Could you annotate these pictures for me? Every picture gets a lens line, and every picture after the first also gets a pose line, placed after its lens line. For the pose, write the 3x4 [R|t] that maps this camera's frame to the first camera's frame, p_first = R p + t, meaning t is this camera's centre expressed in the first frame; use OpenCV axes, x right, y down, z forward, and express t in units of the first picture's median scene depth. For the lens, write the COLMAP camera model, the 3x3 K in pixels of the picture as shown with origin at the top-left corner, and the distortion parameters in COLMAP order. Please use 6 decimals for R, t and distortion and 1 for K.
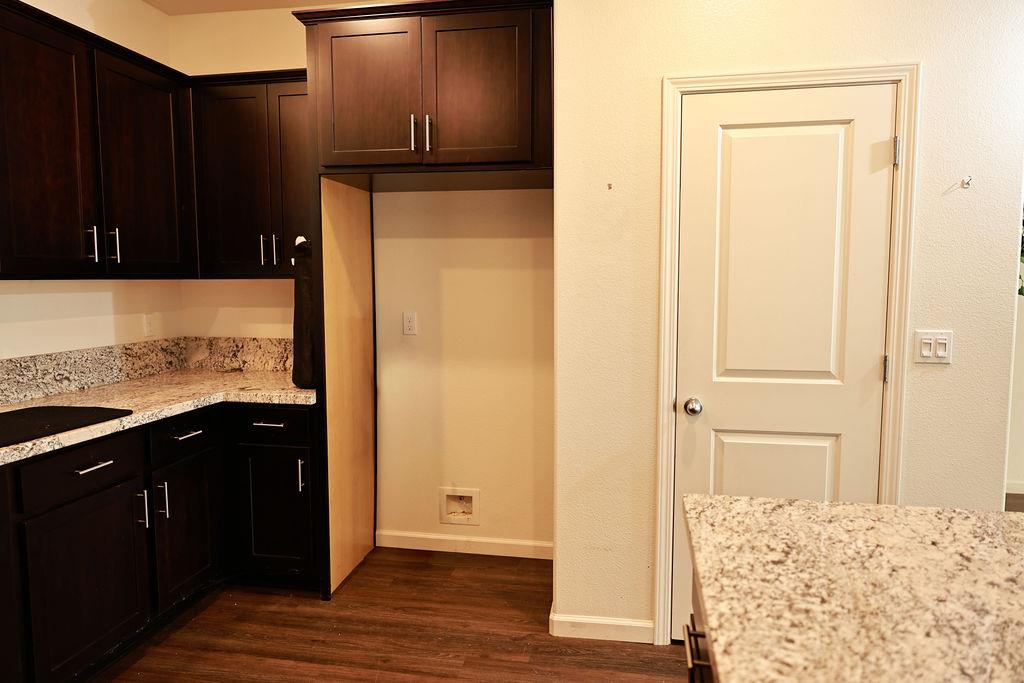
lens RADIAL K [[679.1, 0, 506.3], [0, 679.1, 338.3], [0, 0, 1]] dist [0.000166, 0.000601]
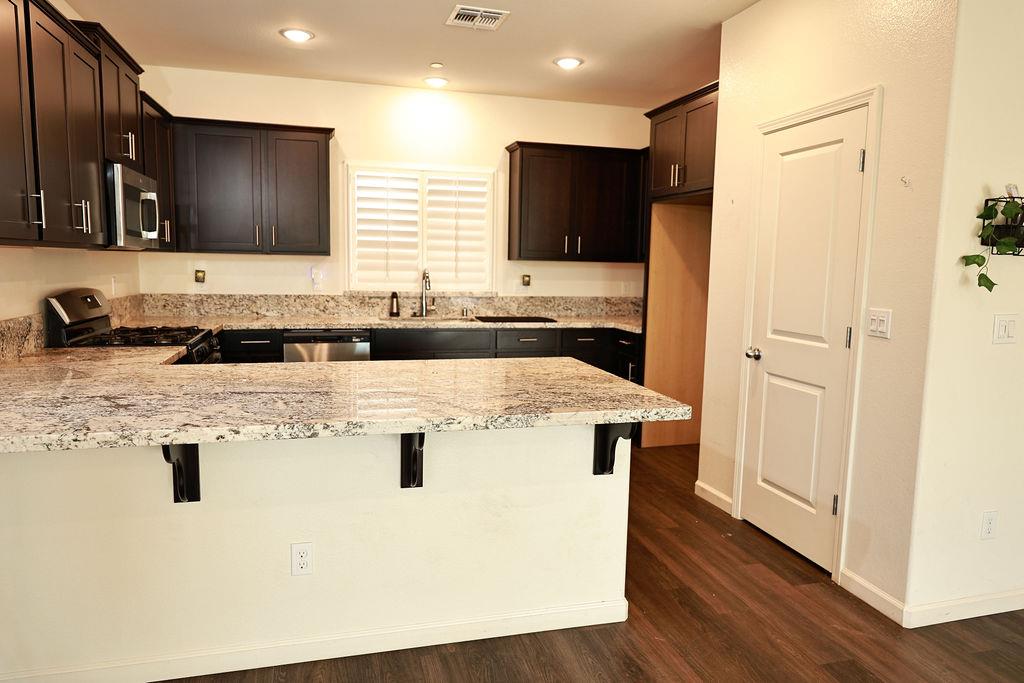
lens RADIAL K [[679.1, 0, 512.5], [0, 679.1, 341.0], [0, 0, 1]] dist [0.000166, 0.000601]
pose [[0.436690, 0.112275, -0.892578, 1.250066], [-0.099641, 0.992113, 0.076046, 0.016045], [0.894077, 0.055729, 0.444433, -0.084234]]
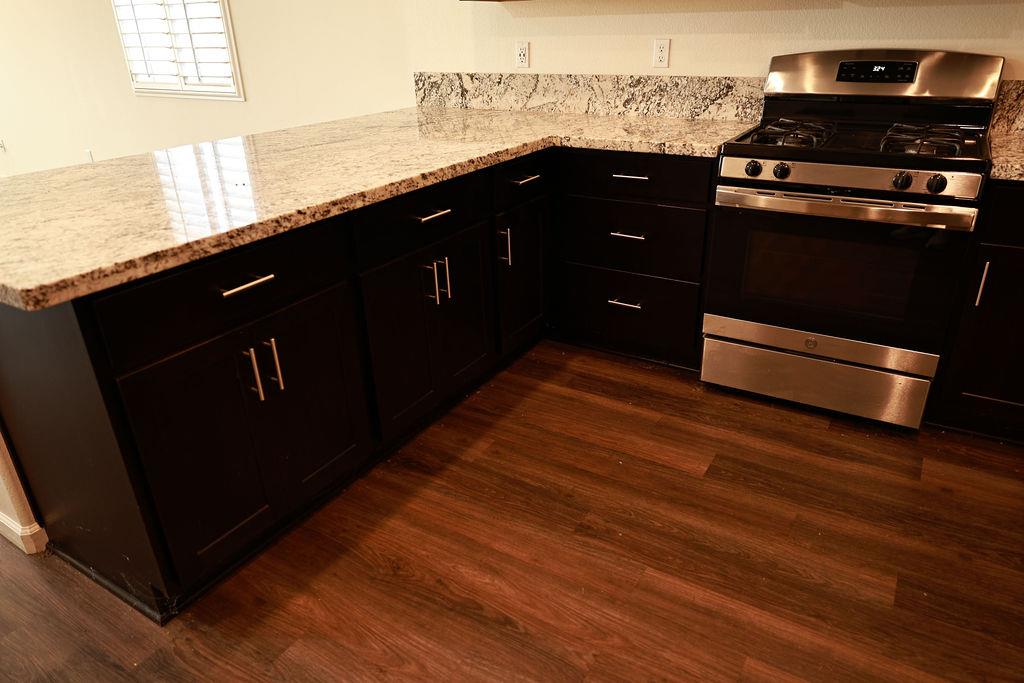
lens RADIAL K [[679.1, 0, 512.8], [0, 679.1, 340.9], [0, 0, 1]] dist [0.000166, 0.000601]
pose [[-0.930653, -0.135345, 0.339952, -0.299745], [0.055227, 0.866473, 0.496160, -0.038708], [-0.361712, 0.480528, -0.798910, 0.846423]]
